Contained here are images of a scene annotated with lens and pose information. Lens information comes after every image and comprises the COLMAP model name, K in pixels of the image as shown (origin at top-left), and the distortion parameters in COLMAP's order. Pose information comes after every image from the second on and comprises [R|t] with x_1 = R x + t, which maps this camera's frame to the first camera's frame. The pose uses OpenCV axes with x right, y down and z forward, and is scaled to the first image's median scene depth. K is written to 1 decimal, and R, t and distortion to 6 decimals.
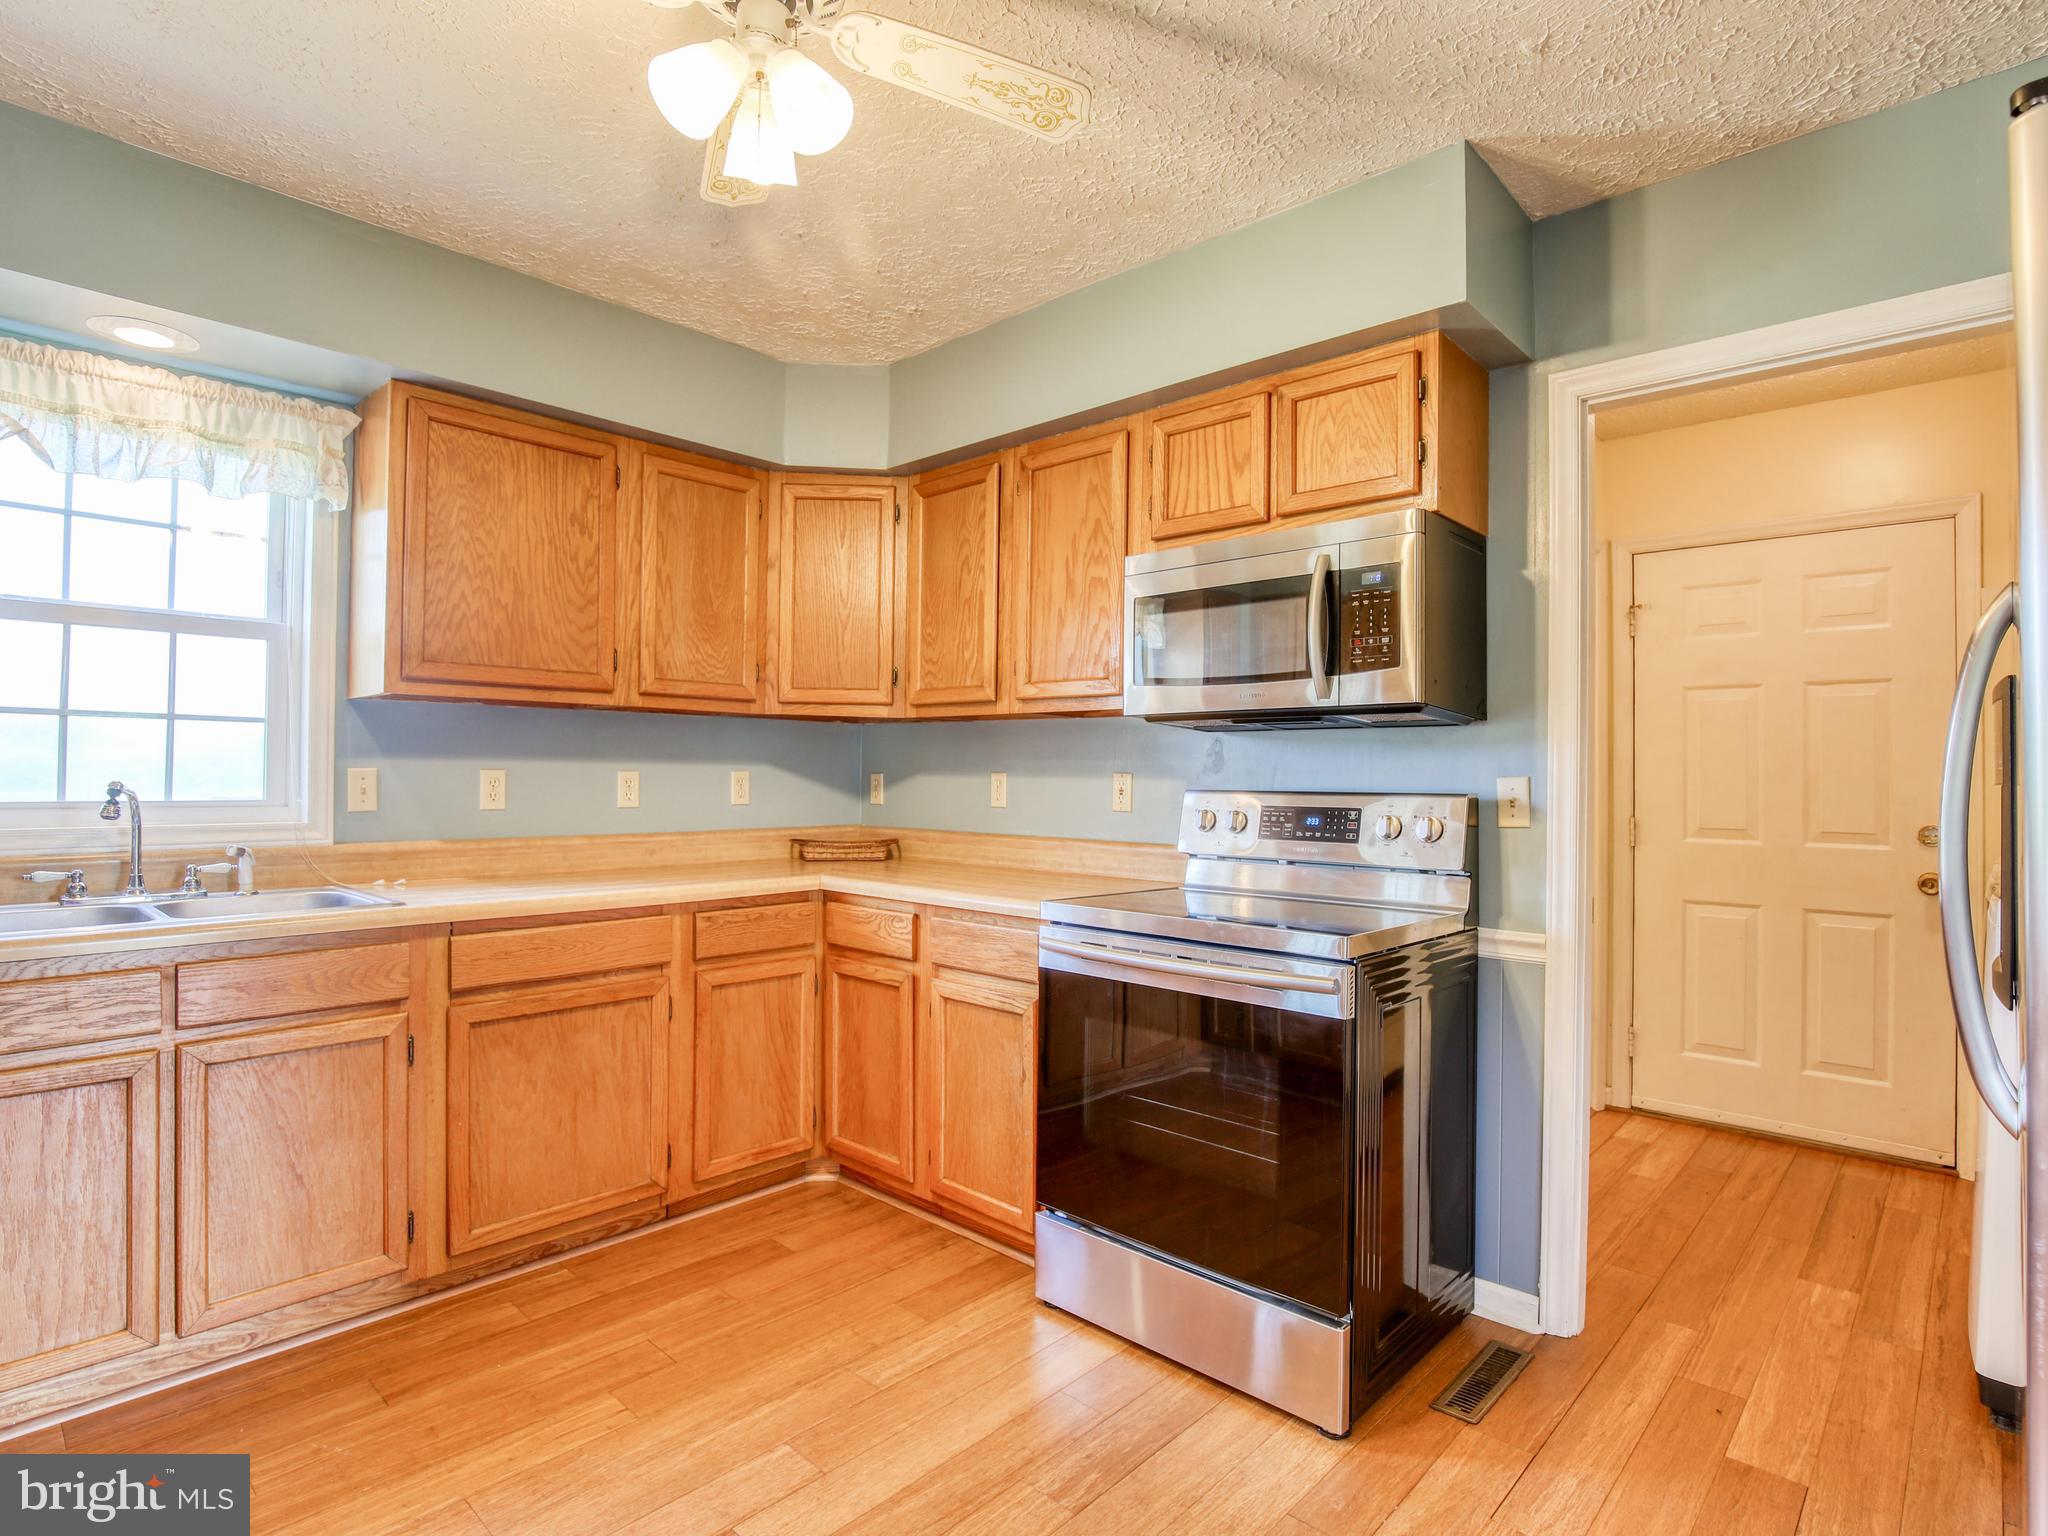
lens RADIAL K [[1081.2, 0, 1033.4], [0, 1081.2, 759.6], [0, 0, 1]] dist [-0.031502, 0.000938]
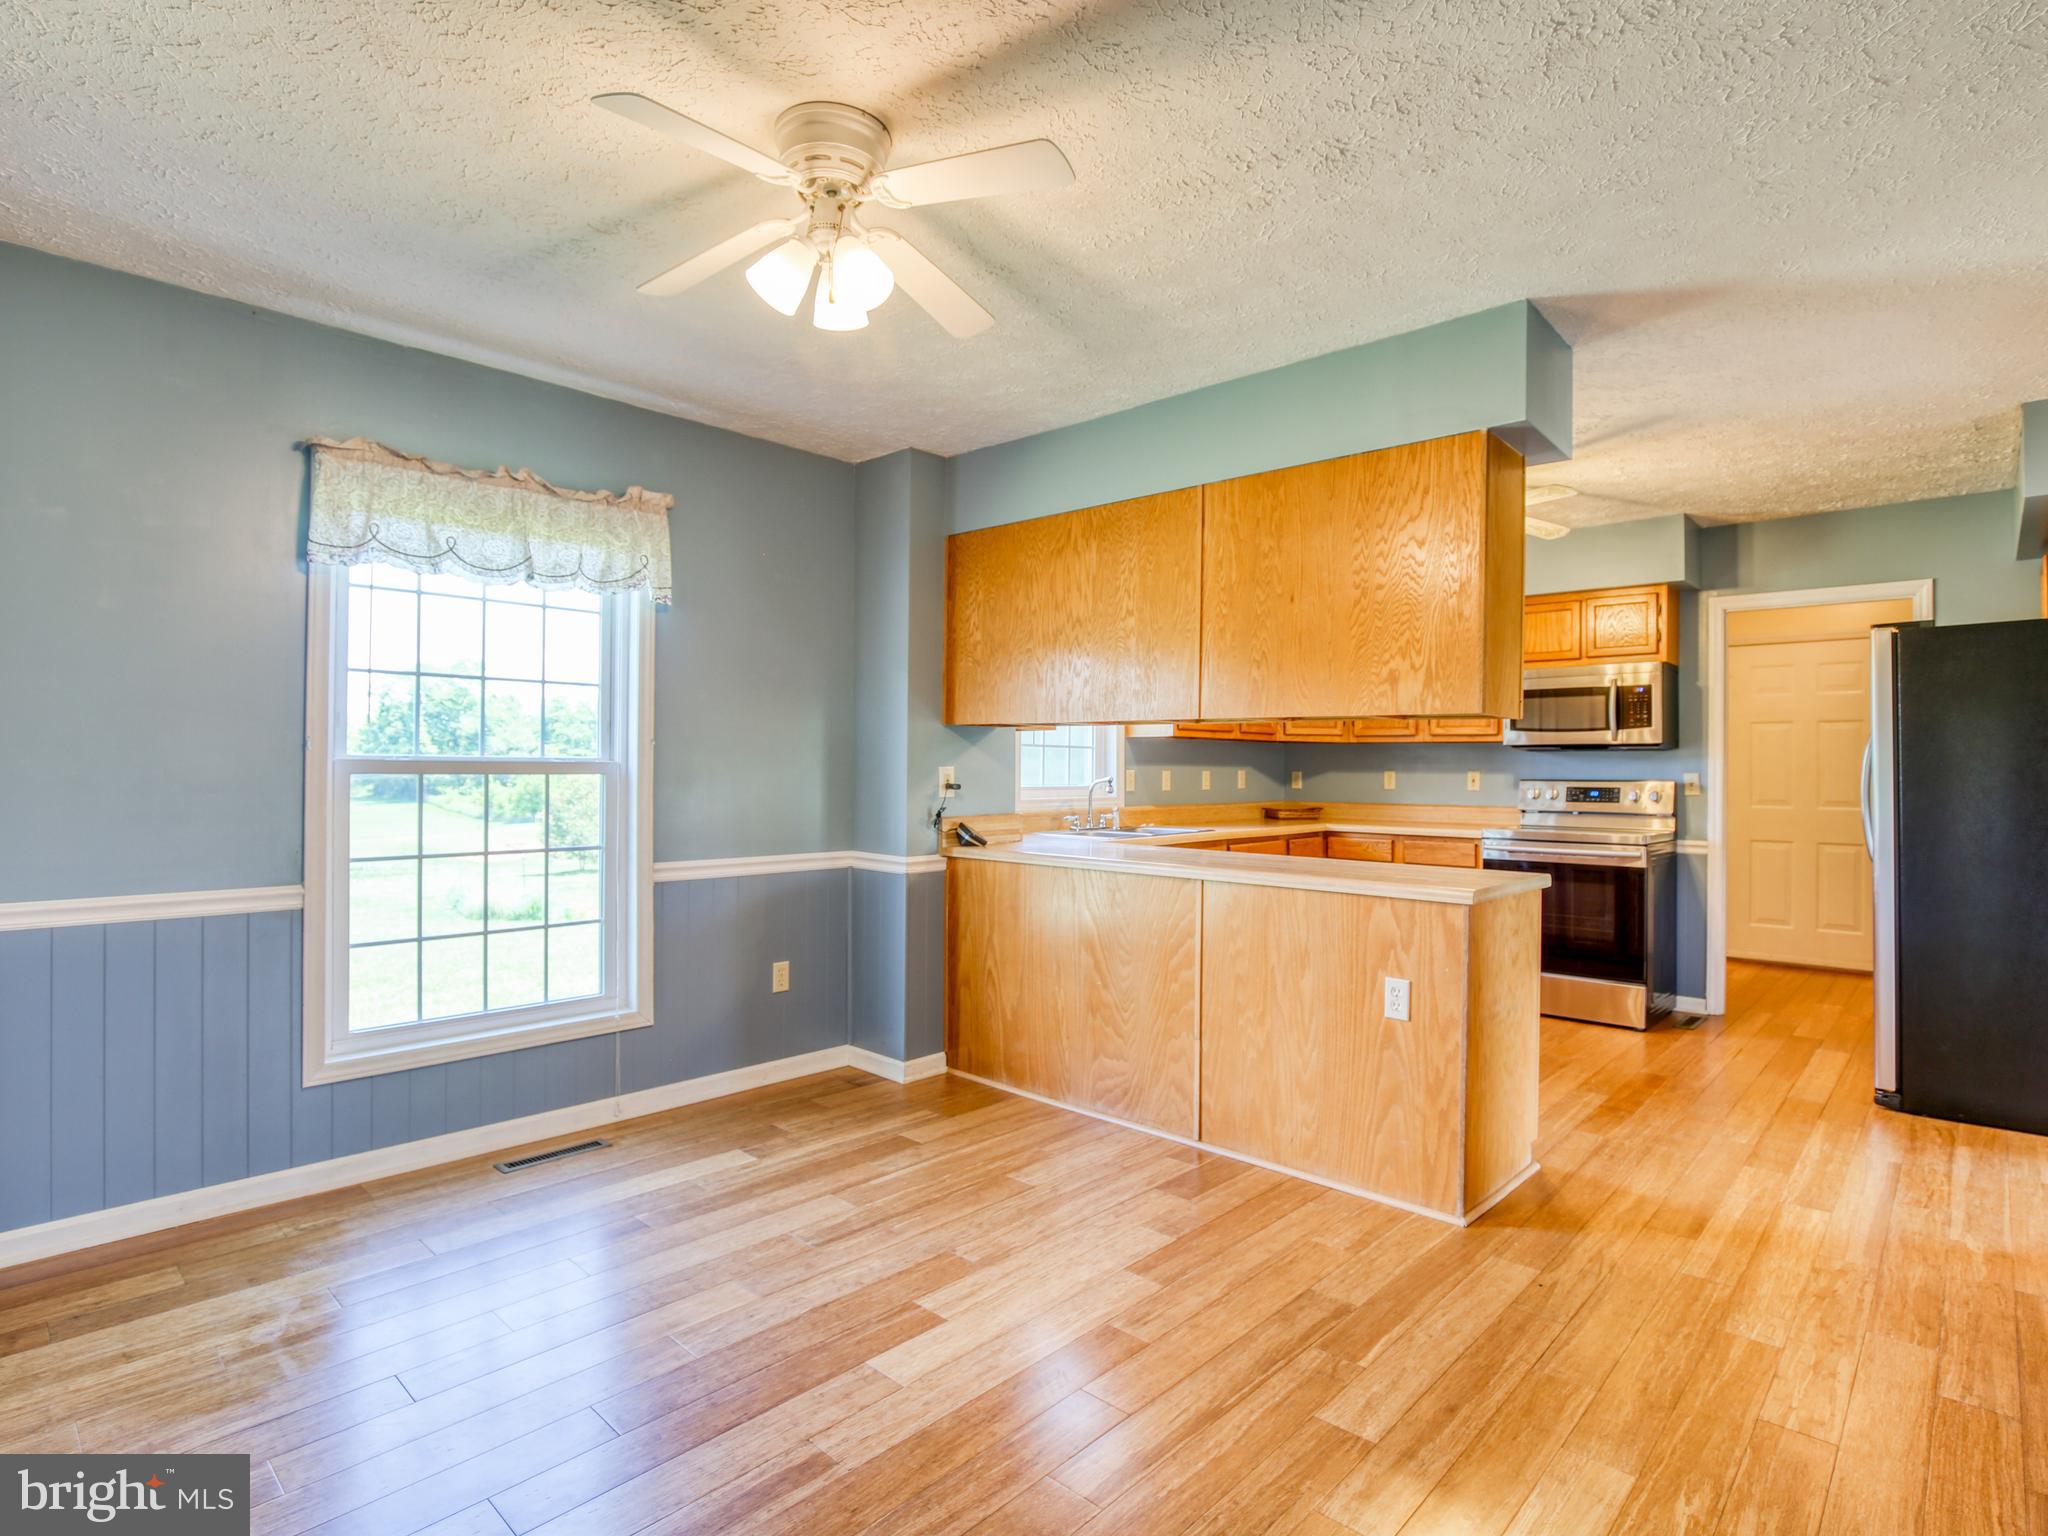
lens RADIAL K [[1081.2, 0, 1040.4], [0, 1081.2, 758.3], [0, 0, 1]] dist [-0.031502, 0.000938]
pose [[0.999995, -0.002866, 0.001508, -0.937402], [0.002857, 0.999980, 0.005604, -0.031888], [-0.001524, -0.005600, 0.999983, -1.262597]]
